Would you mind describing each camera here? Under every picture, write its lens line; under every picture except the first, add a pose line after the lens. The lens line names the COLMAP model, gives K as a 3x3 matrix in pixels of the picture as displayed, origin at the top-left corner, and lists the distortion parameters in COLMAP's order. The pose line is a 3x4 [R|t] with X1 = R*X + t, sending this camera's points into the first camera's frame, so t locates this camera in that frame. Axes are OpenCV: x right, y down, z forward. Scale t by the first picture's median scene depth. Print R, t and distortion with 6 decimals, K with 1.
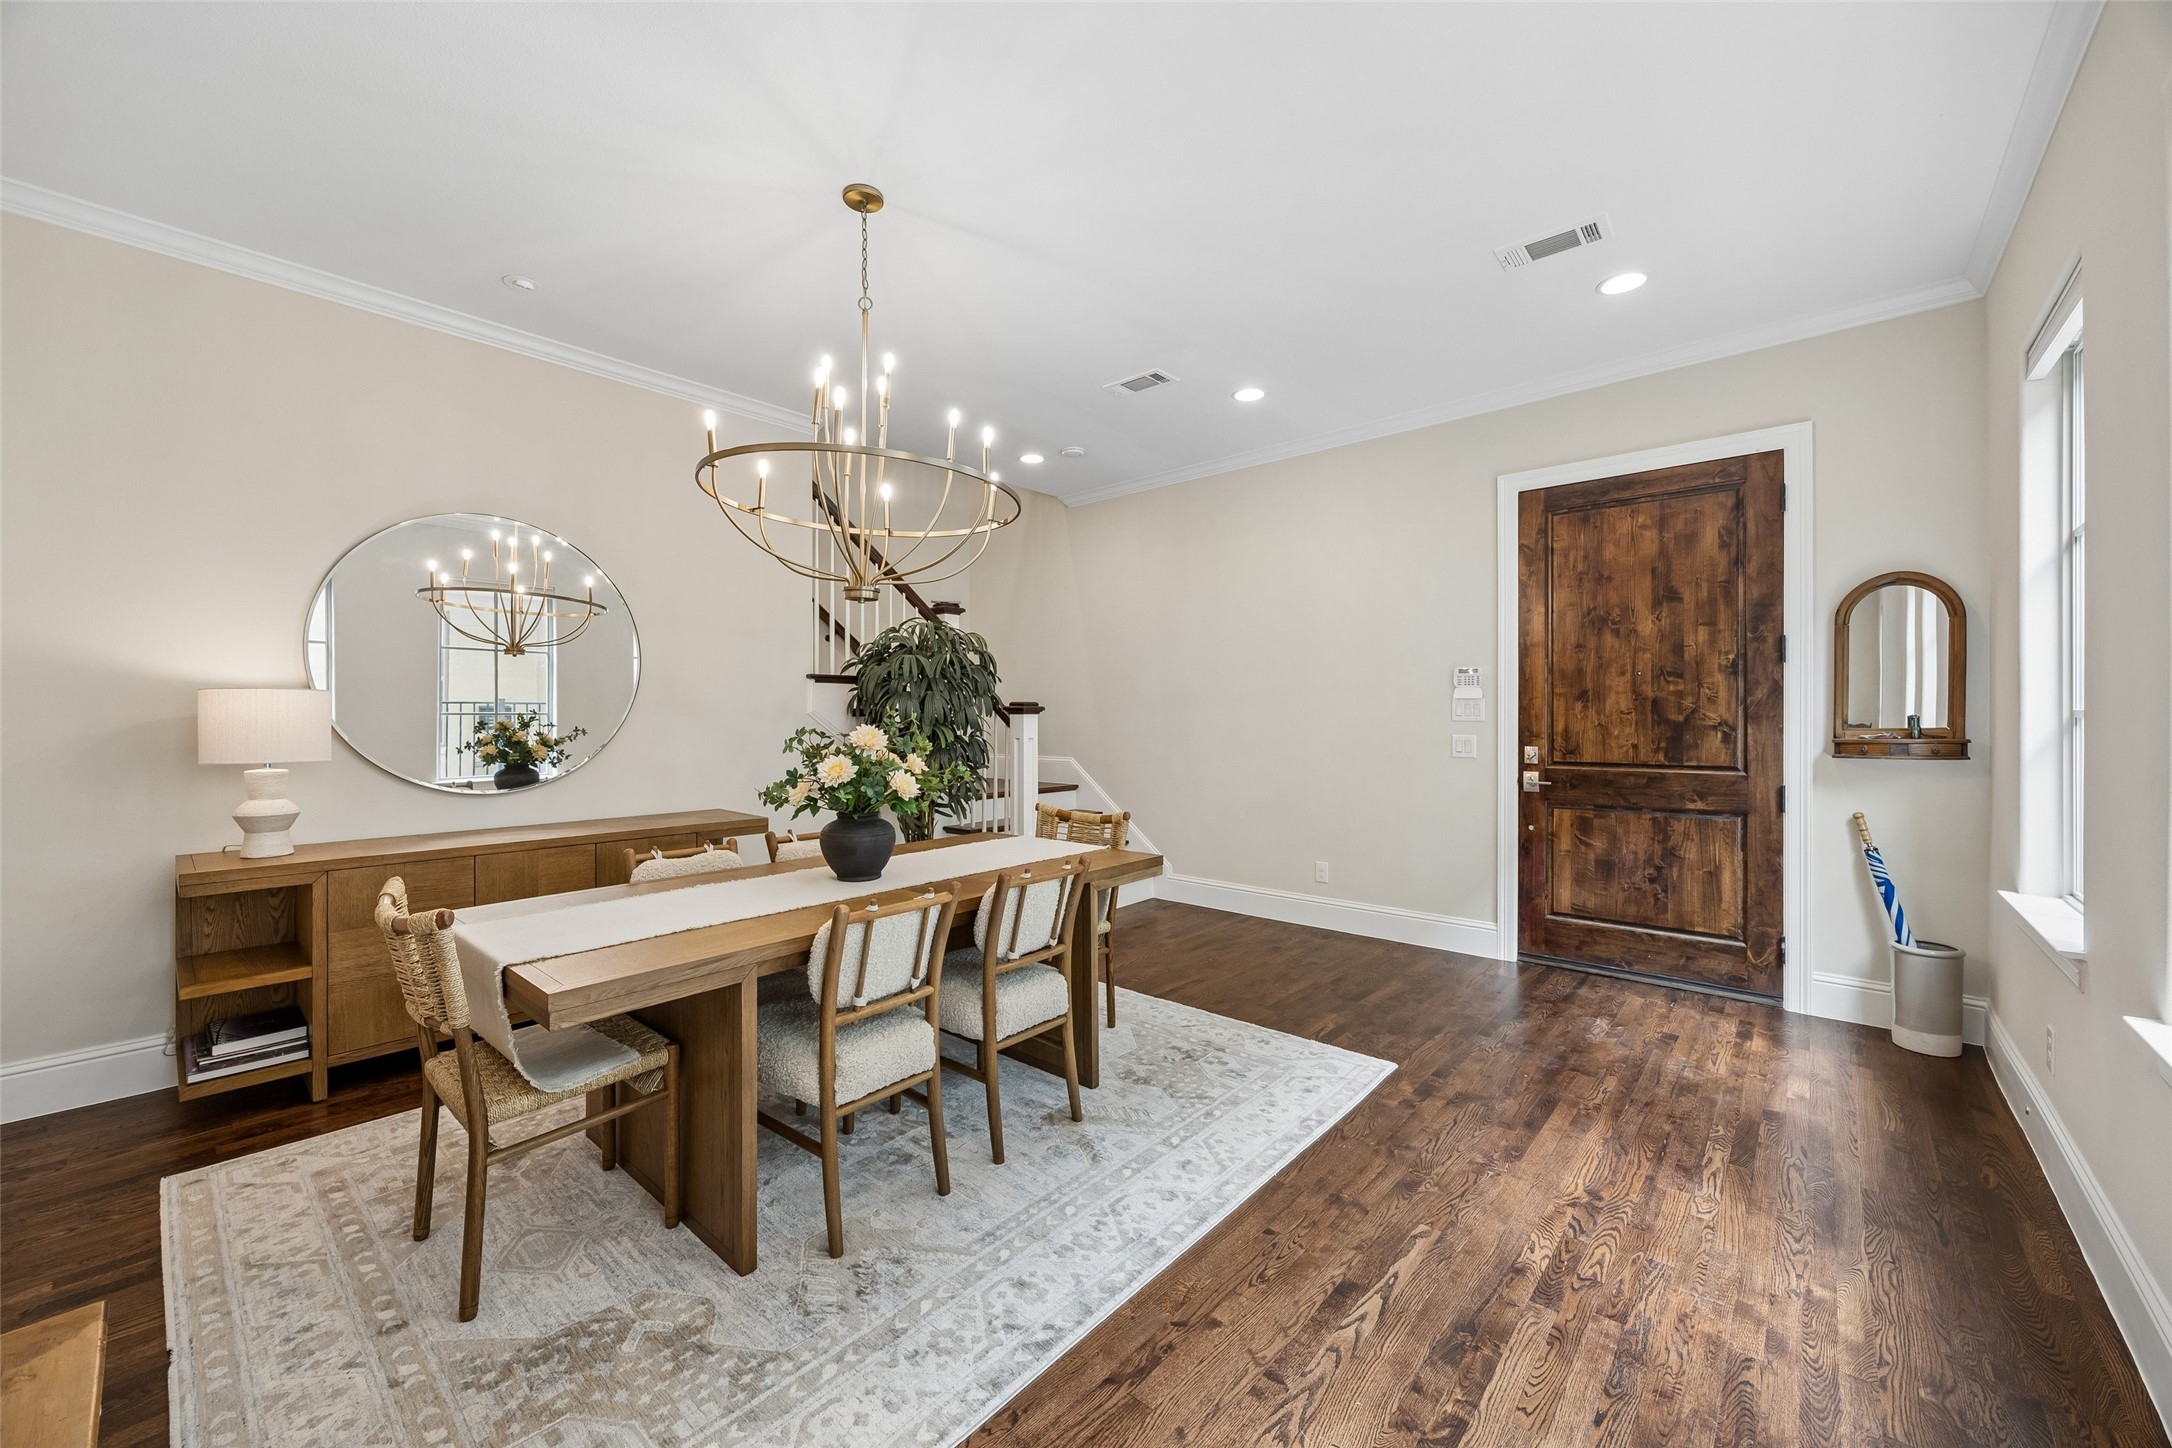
lens RADIAL K [[823.7, 0, 1087.9], [0, 823.7, 717.0], [0, 0, 1]] dist [-0.000046, -0.000024]
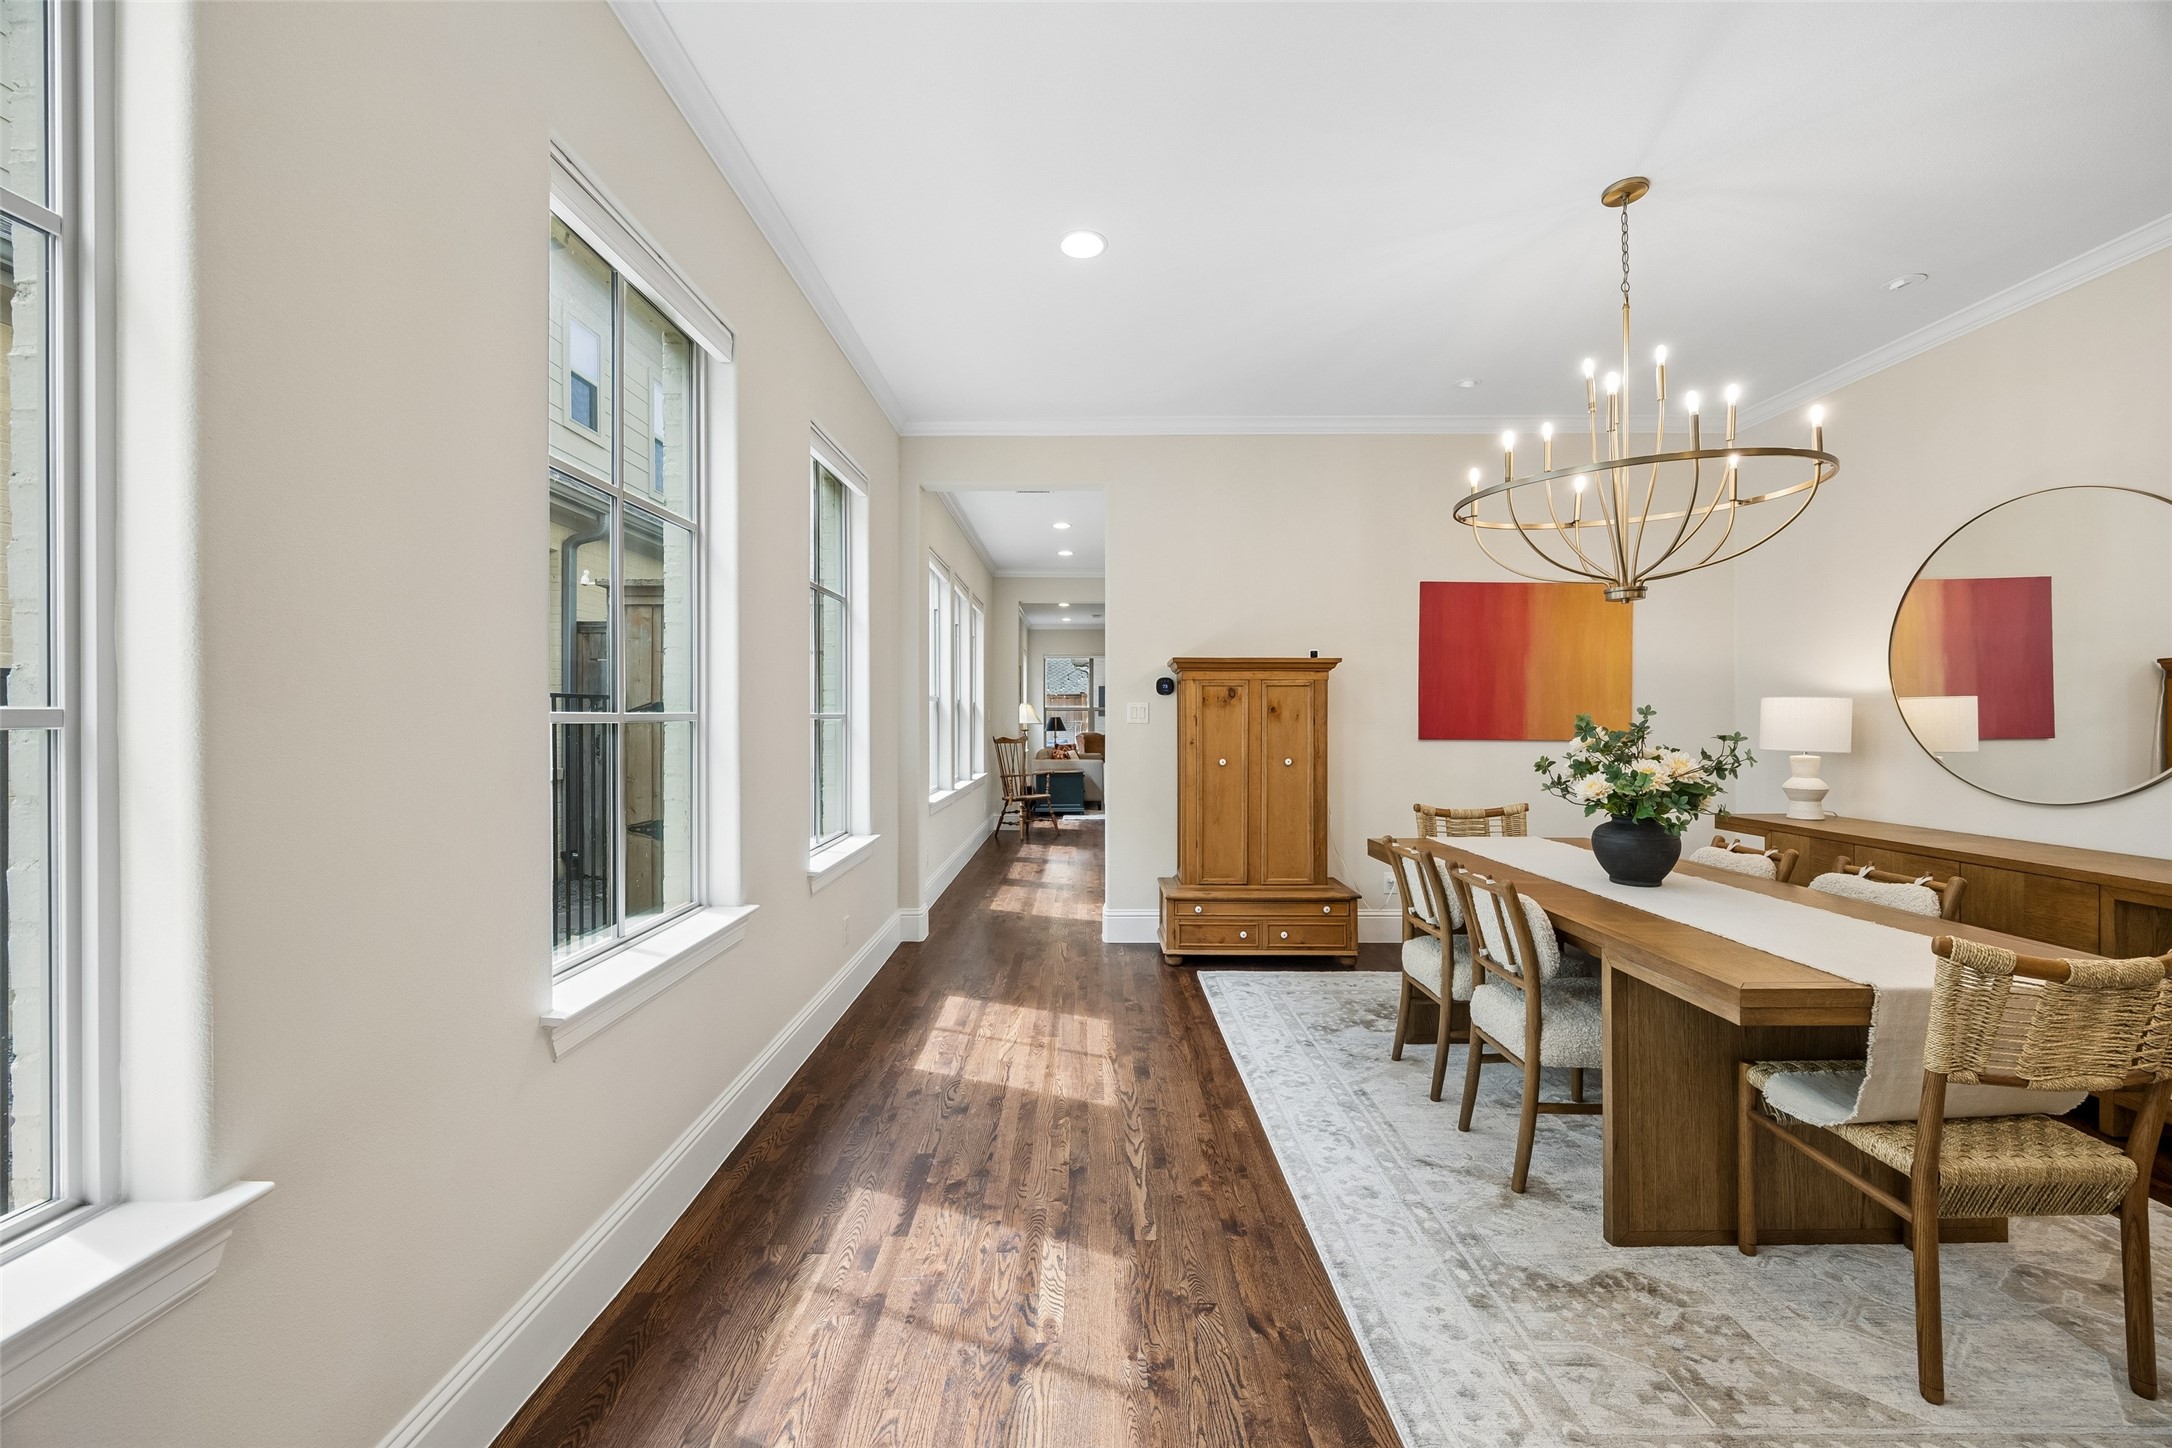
lens RADIAL K [[823.7, 0, 1086.5], [0, 823.7, 718.2], [0, 0, 1]] dist [-0.000046, -0.000024]
pose [[-0.749608, 0.000603, -0.661882, 1.231063], [-0.001160, 0.999997, 0.002226, -0.004211], [0.661881, 0.002436, -0.749605, 1.856226]]
